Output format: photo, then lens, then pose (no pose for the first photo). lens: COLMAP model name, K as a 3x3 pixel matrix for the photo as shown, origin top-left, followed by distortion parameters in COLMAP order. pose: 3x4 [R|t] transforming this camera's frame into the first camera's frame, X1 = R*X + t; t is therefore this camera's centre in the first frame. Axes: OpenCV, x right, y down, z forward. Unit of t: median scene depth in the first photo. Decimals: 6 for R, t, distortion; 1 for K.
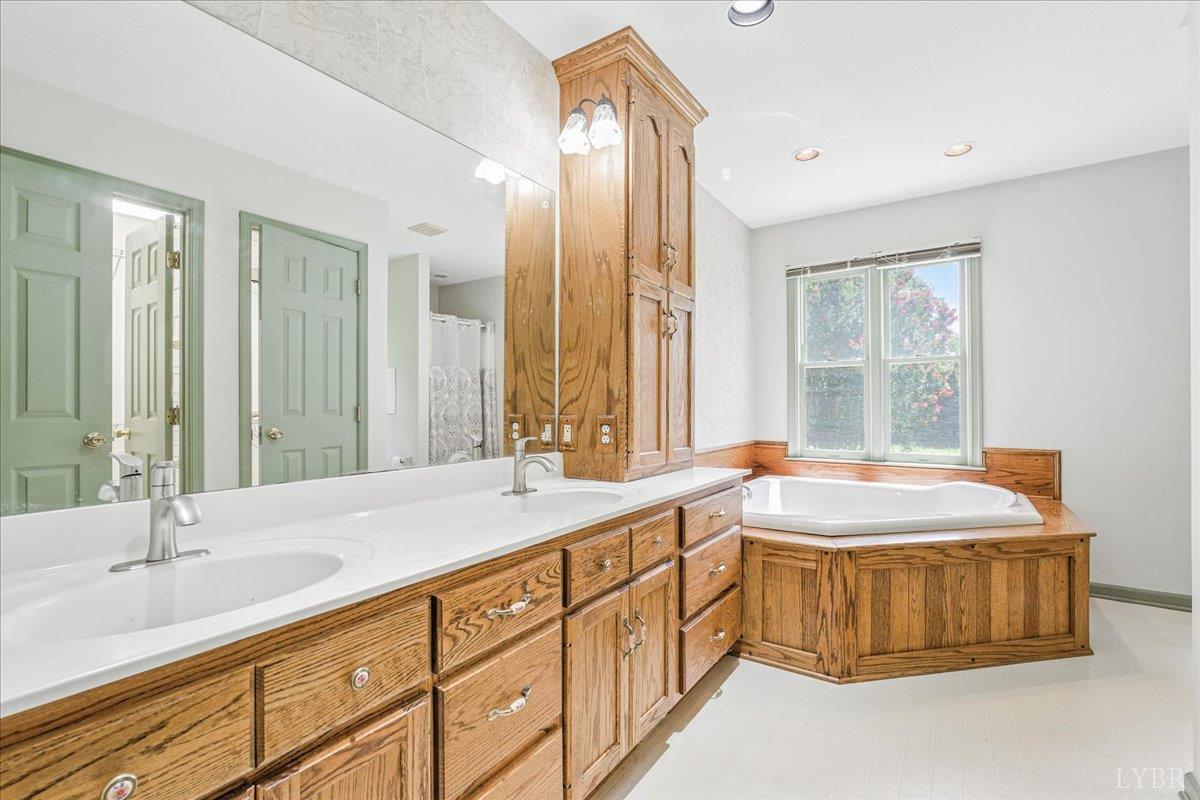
lens RADIAL K [[531.3, 0, 596.6], [0, 531.3, 403.3], [0, 0, 1]] dist [-0.010094, 0.001722]
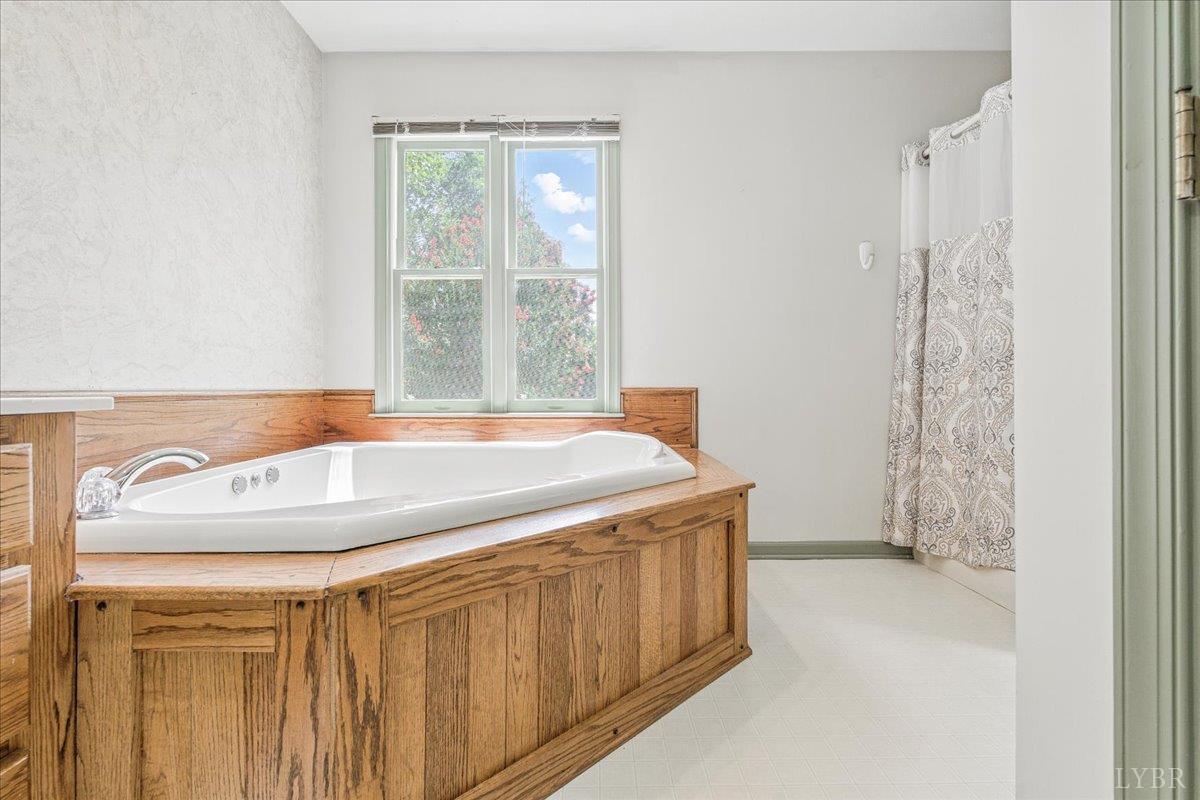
lens RADIAL K [[531.3, 0, 597.0], [0, 531.3, 392.6], [0, 0, 1]] dist [-0.010094, 0.001722]
pose [[0.824223, -0.002549, 0.566260, 0.366085], [-0.002198, 0.999968, 0.007700, 0.119169], [-0.566261, -0.007591, 0.824191, 0.530321]]
